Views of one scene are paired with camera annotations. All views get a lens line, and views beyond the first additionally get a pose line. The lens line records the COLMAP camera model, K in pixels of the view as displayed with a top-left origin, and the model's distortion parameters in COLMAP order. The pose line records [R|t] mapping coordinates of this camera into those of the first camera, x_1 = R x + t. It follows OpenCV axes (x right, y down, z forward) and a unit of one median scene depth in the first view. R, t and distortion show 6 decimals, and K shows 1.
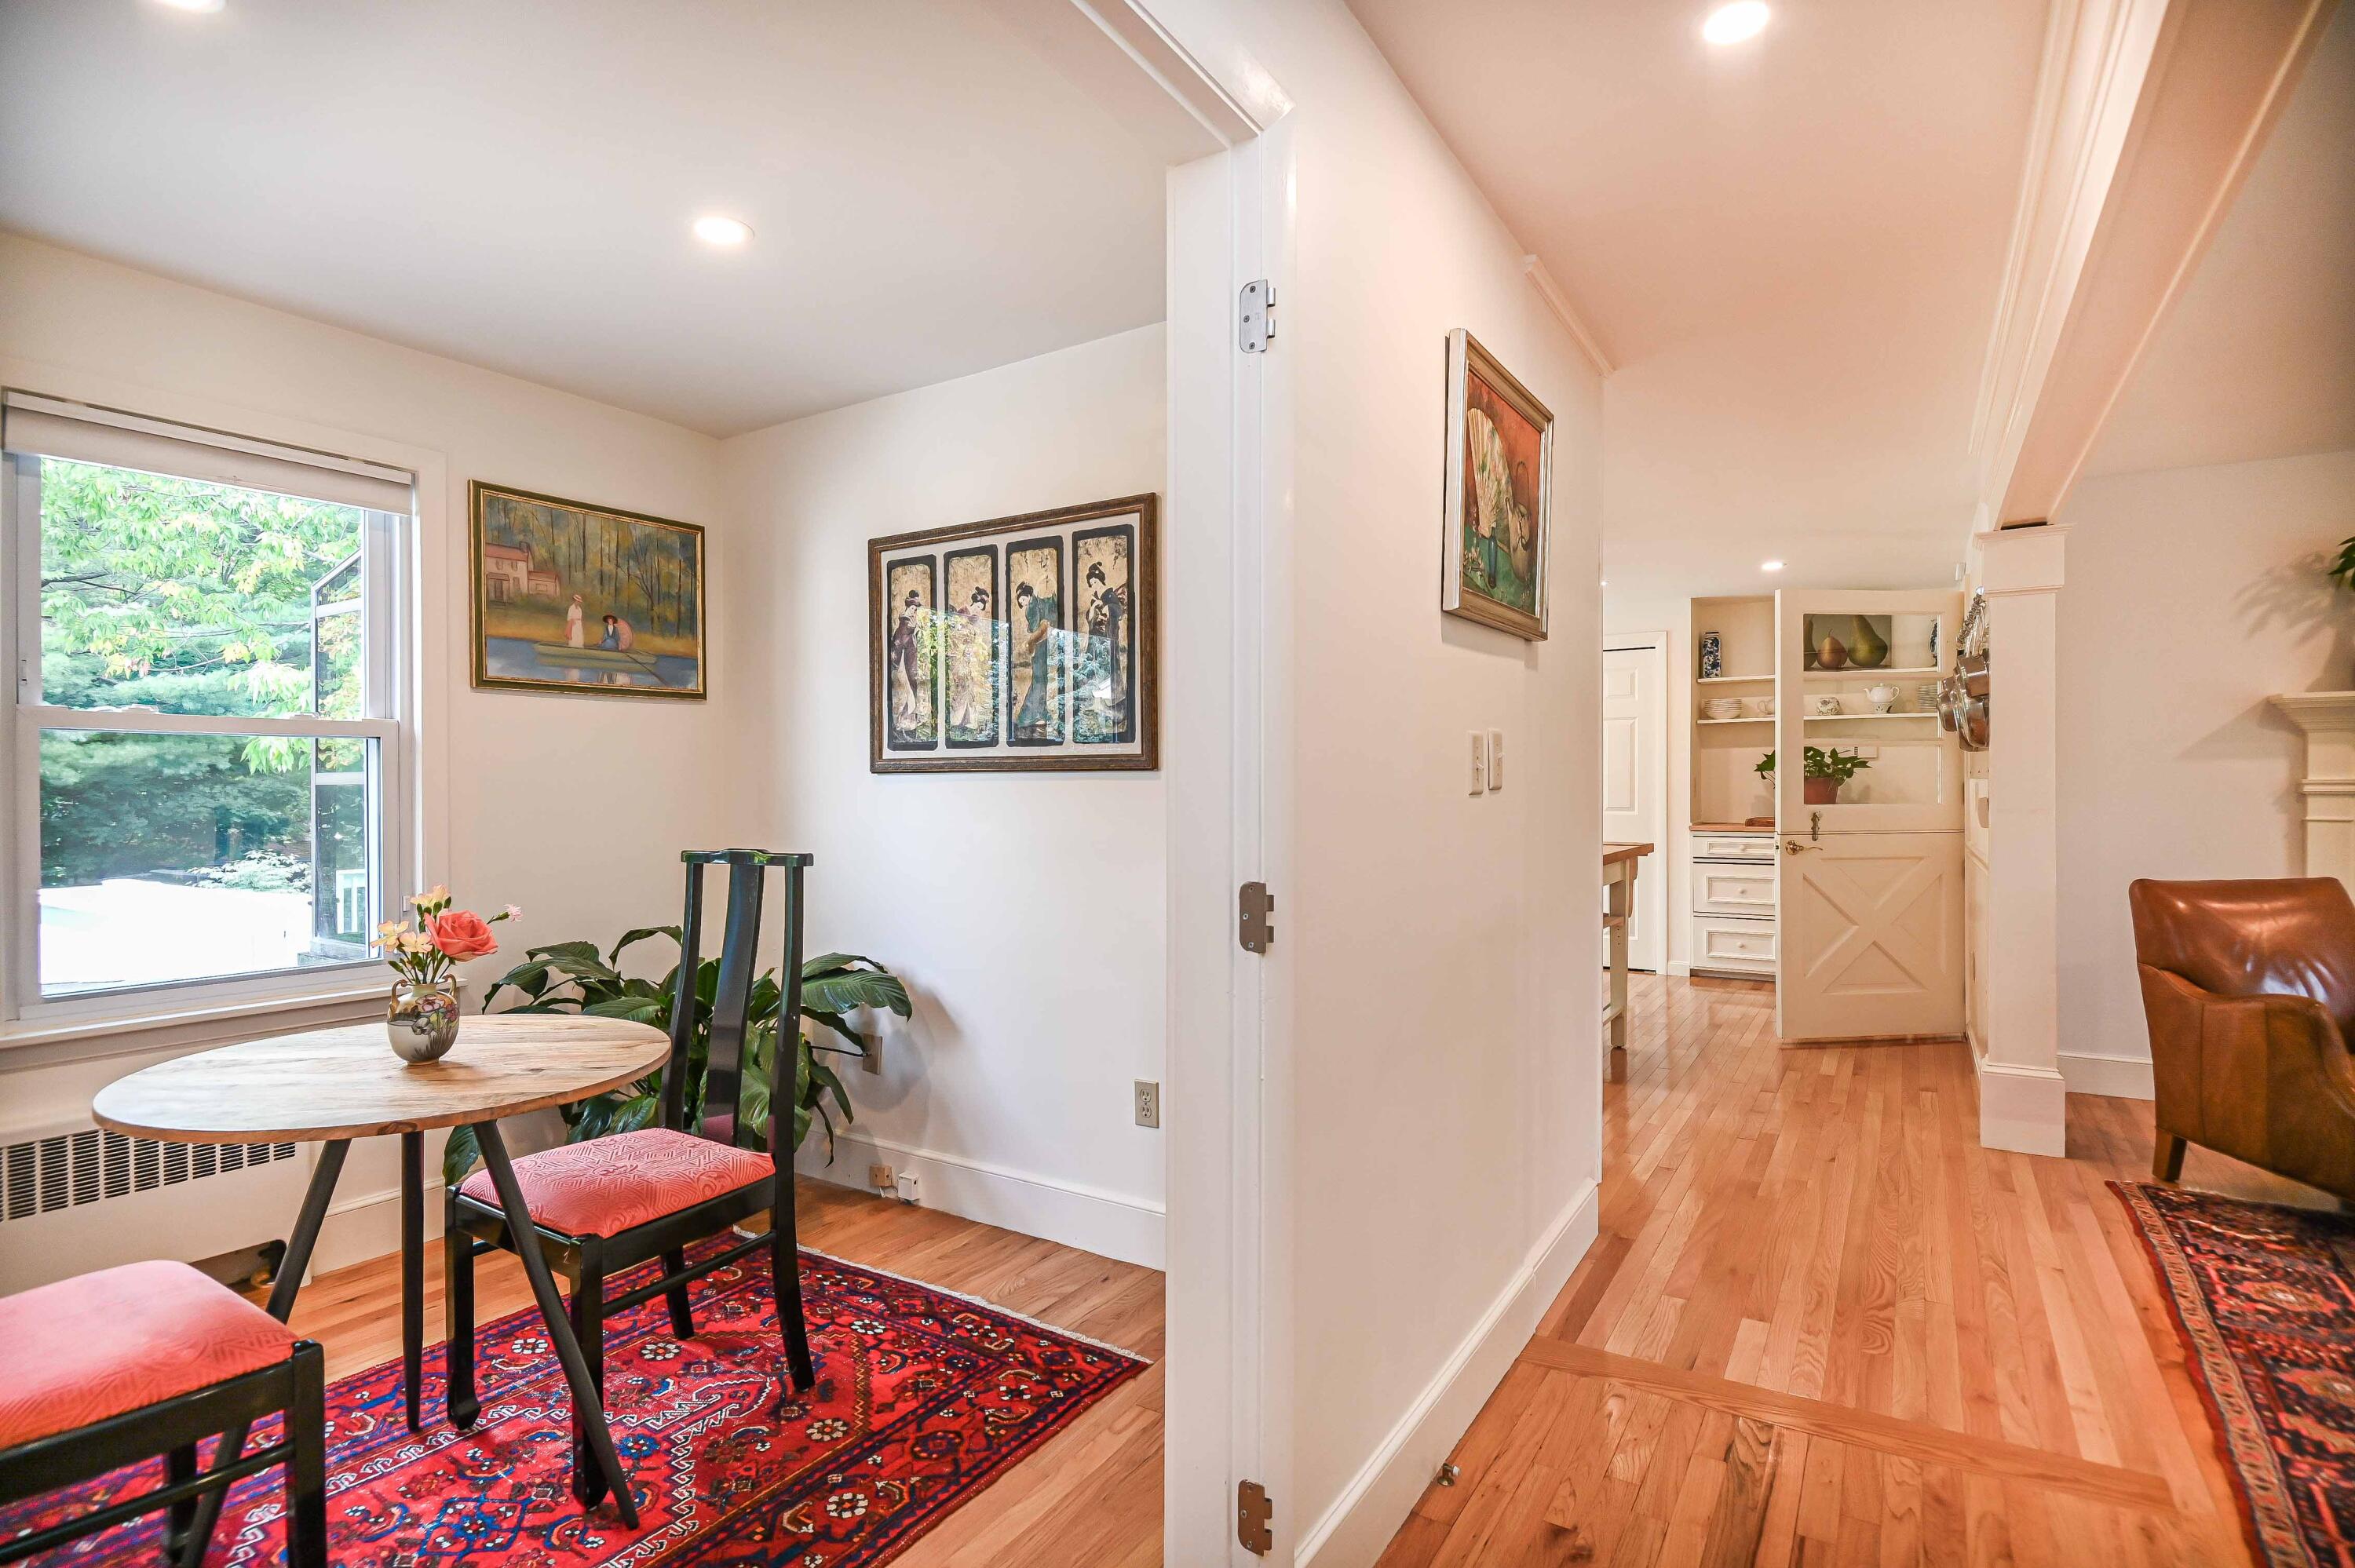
lens RADIAL K [[1151.1, 0, 1165.9], [0, 1151.1, 786.1], [0, 0, 1]] dist [-0.000767, -0.001102]
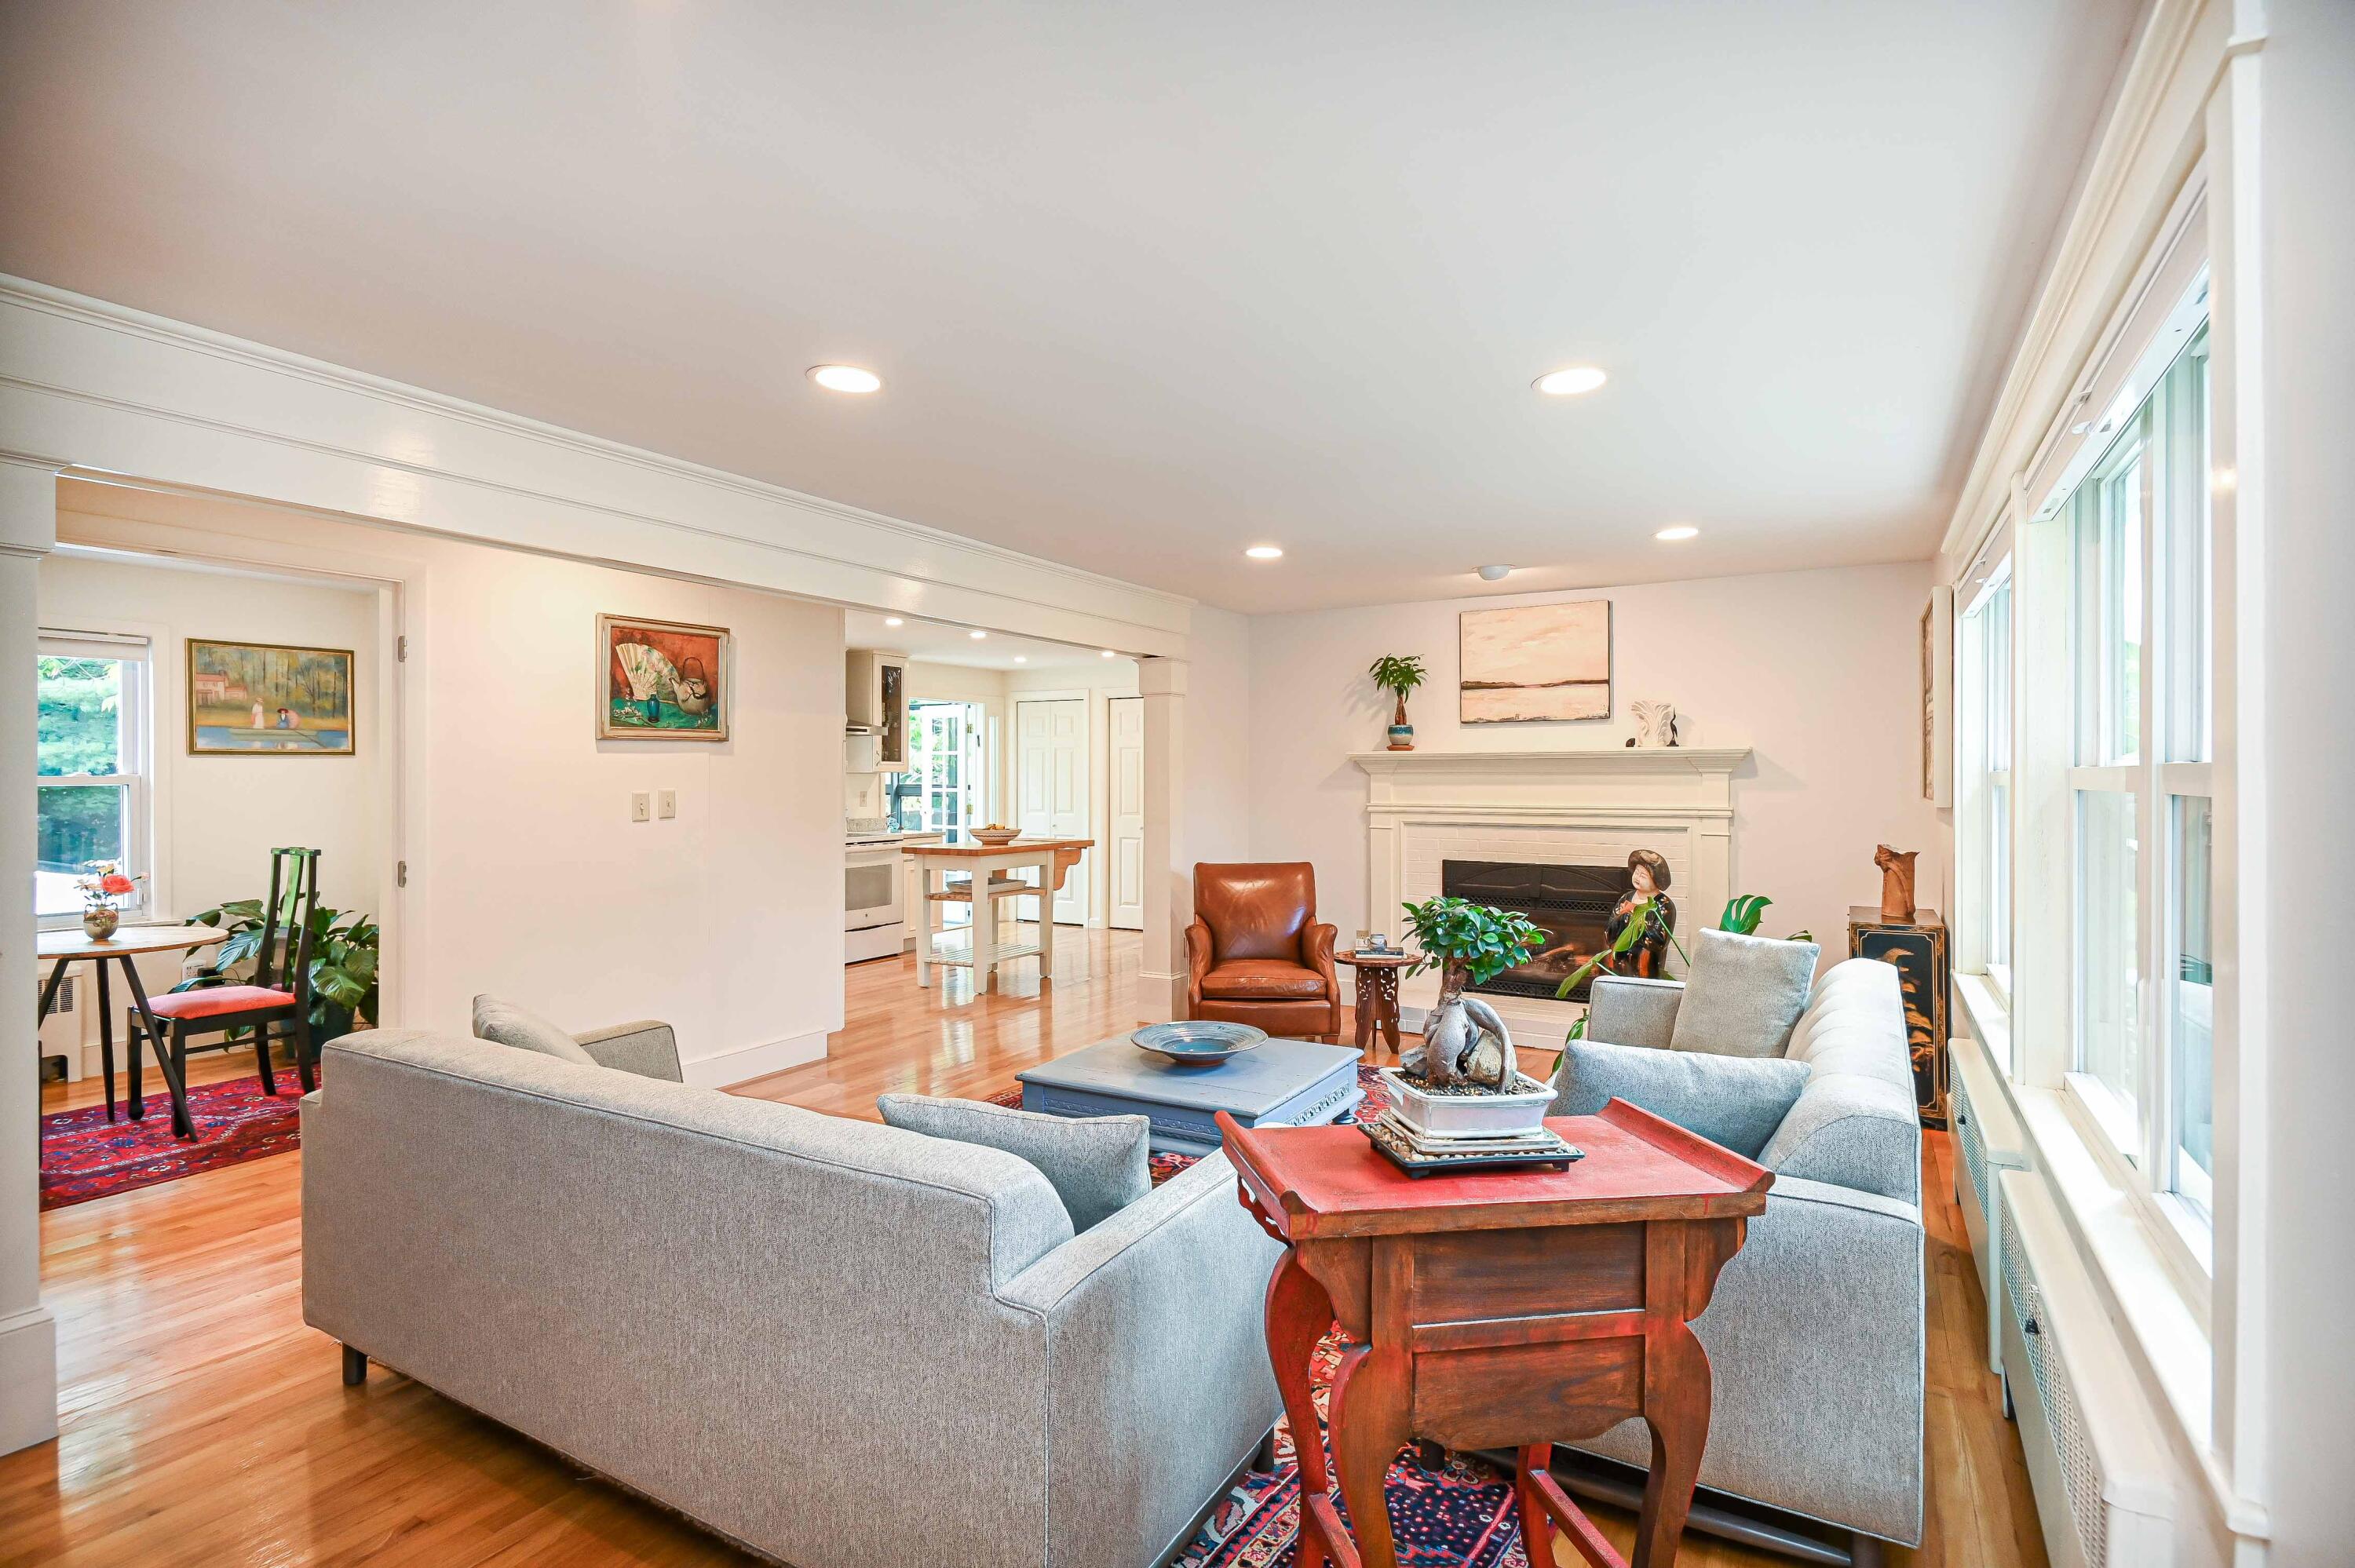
lens RADIAL K [[1151.1, 0, 1192.3], [0, 1151.1, 771.3], [0, 0, 1]] dist [-0.000767, -0.001102]
pose [[0.998672, 0.003025, 0.051421, 0.741518], [-0.002759, 0.999982, -0.005248, -0.048086], [-0.051436, 0.005099, 0.998663, -0.737499]]
